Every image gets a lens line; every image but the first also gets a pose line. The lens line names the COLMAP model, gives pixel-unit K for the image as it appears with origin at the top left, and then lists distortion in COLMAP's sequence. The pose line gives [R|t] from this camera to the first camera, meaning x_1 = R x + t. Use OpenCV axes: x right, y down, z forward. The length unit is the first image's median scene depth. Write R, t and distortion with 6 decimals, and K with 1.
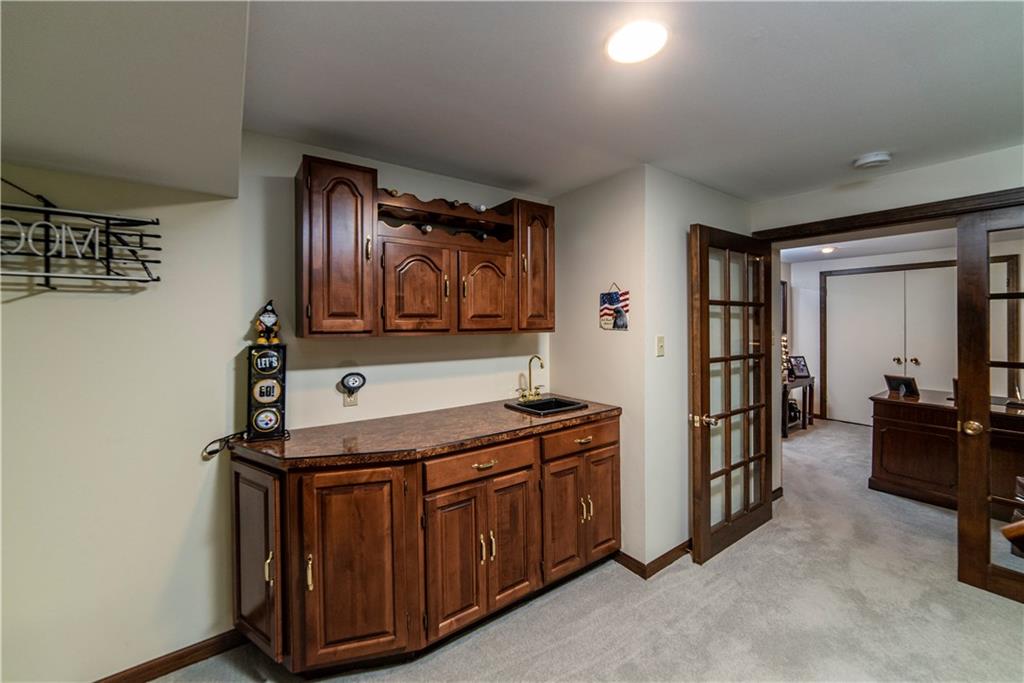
lens RADIAL K [[400.6, 0, 511.7], [0, 400.6, 323.3], [0, 0, 1]] dist [0.000498, 0.000089]
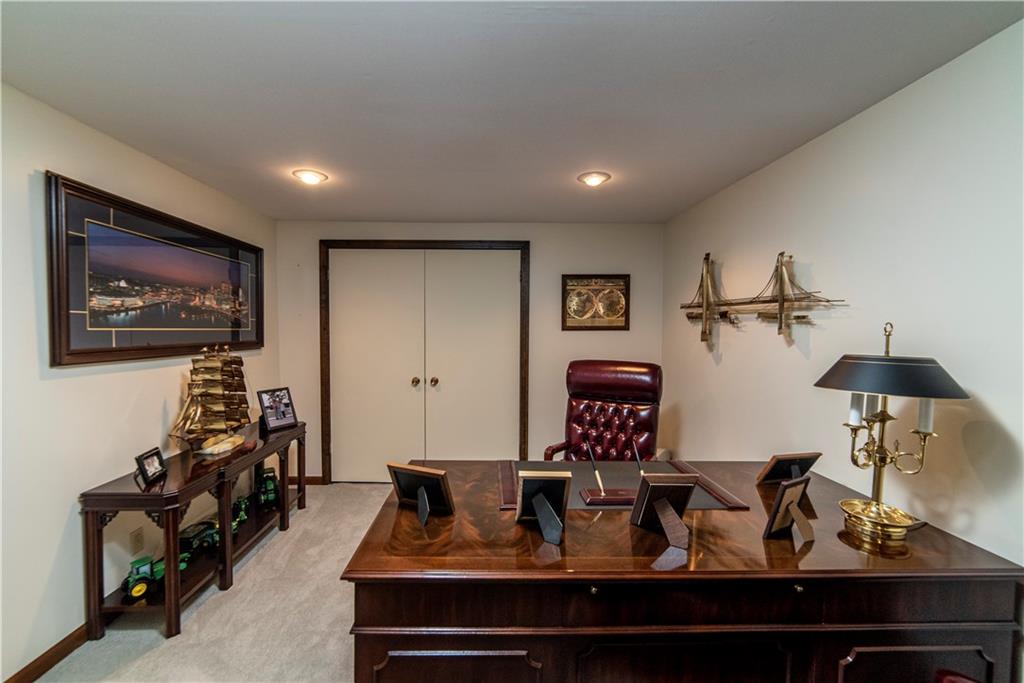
lens RADIAL K [[411.3, 0, 512.0], [0, 411.3, 341.5], [0, 0, 1]] dist [-0.000361, -0.000065]
pose [[0.548424, -0.019686, 0.835968, 0.435918], [-0.008485, 0.999540, 0.029104, 0.001760], [-0.836157, -0.023055, 0.548005, 0.448618]]
